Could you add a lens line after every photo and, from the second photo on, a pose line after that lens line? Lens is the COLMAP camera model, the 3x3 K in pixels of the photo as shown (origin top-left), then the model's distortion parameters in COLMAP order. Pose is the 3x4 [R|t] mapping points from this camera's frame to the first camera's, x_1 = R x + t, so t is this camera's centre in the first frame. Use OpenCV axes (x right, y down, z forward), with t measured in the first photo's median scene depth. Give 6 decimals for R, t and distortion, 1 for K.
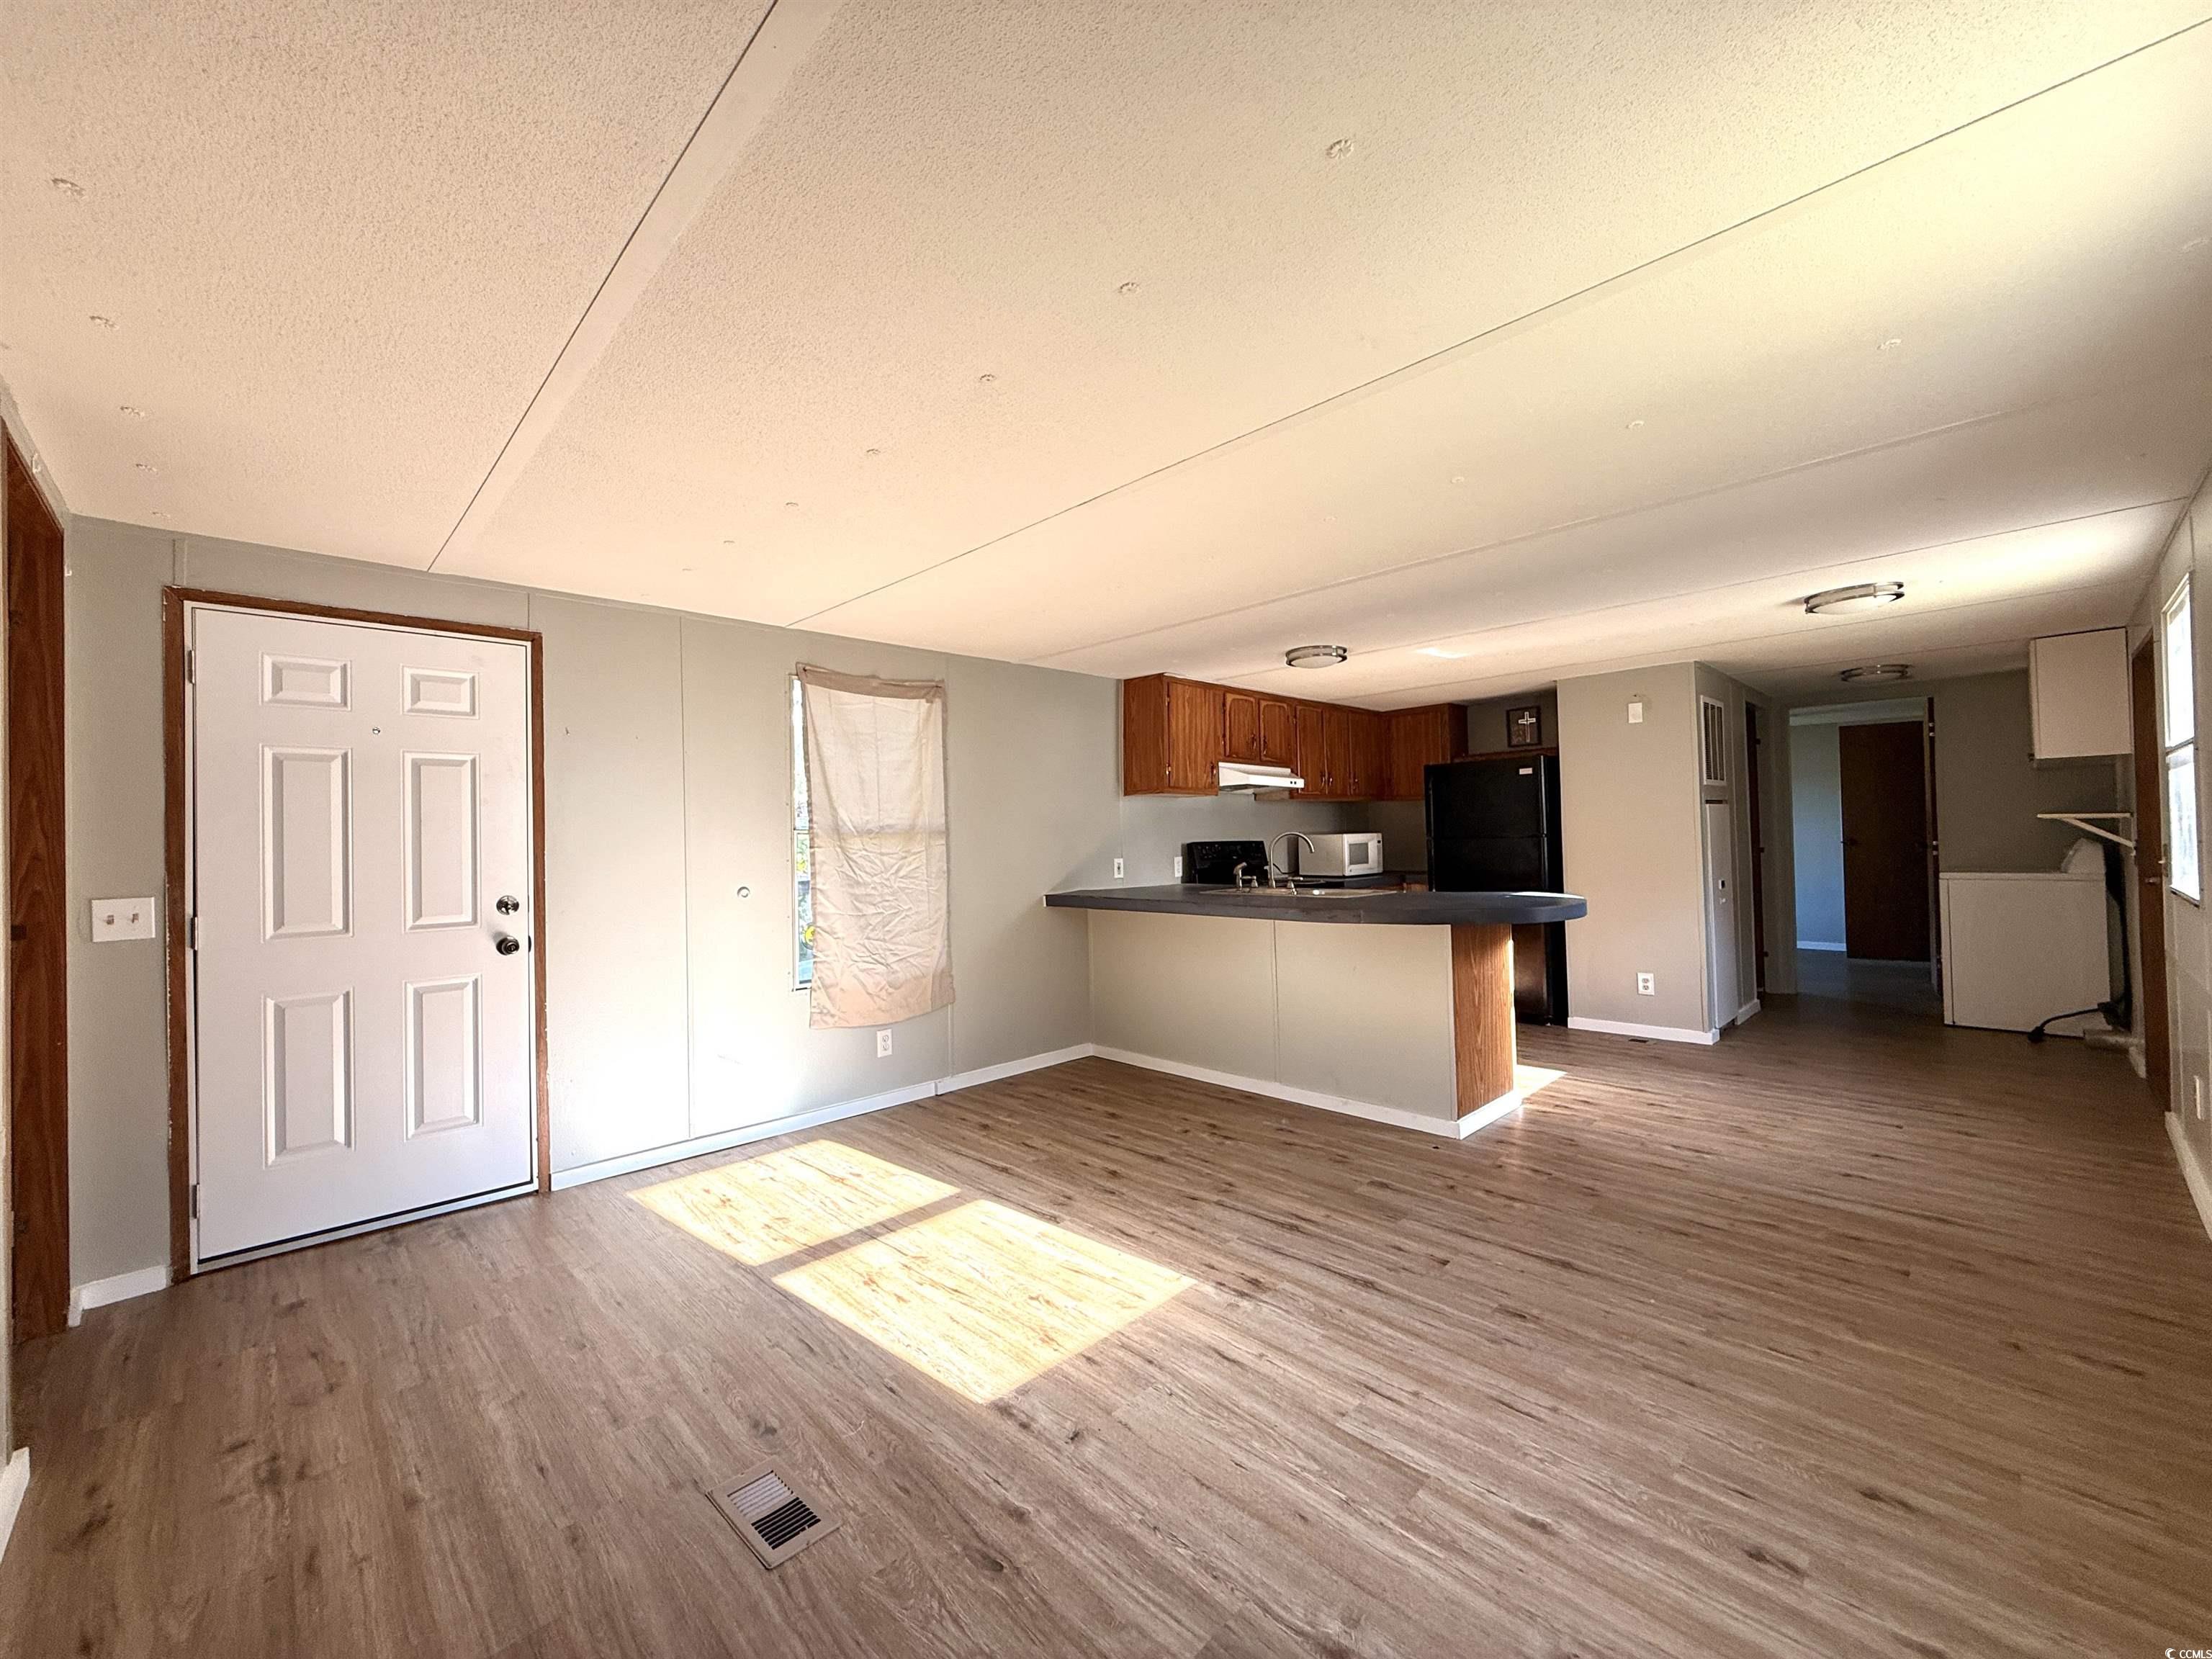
lens RADIAL K [[882.4, 0, 1100.5], [0, 882.4, 825.7], [0, 0, 1]] dist [0.001866, 0.000328]
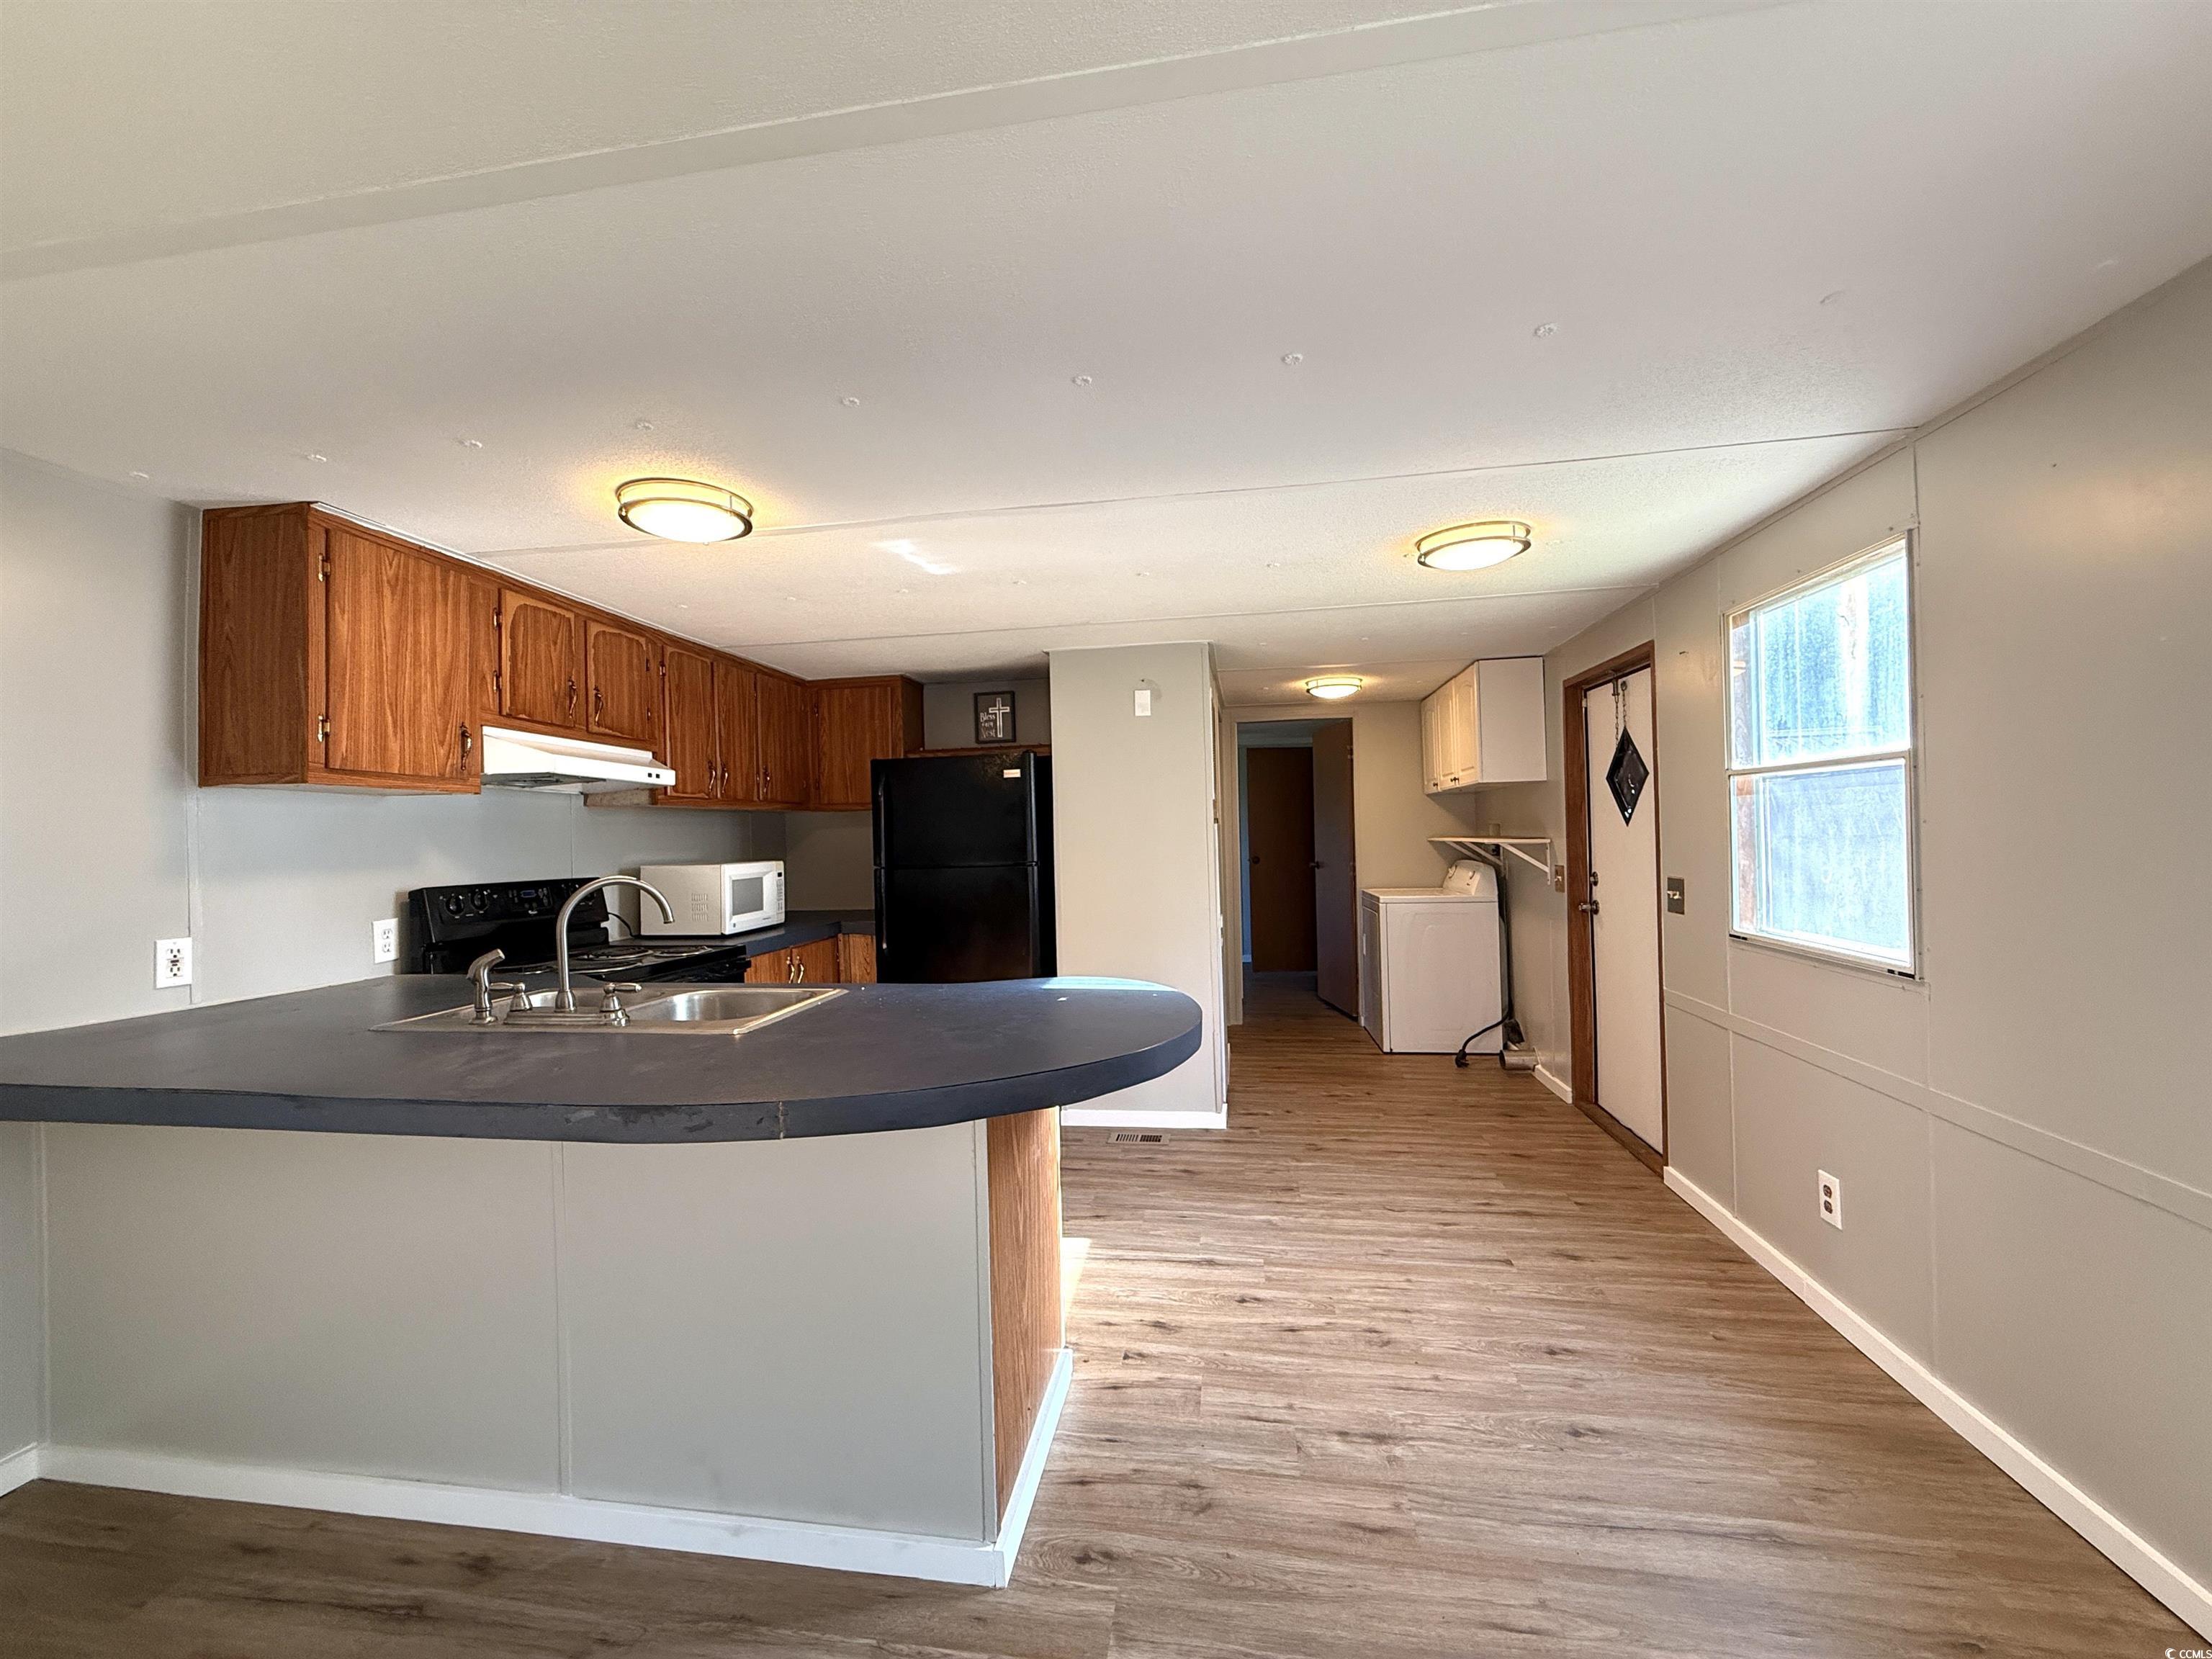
lens RADIAL K [[882.4, 0, 1101.3], [0, 882.4, 823.2], [0, 0, 1]] dist [0.001866, 0.000328]
pose [[0.798777, 0.012097, 0.601505, 0.114605], [-0.004788, 0.999894, -0.013750, -0.012612], [-0.601608, 0.008103, 0.798751, 0.401014]]
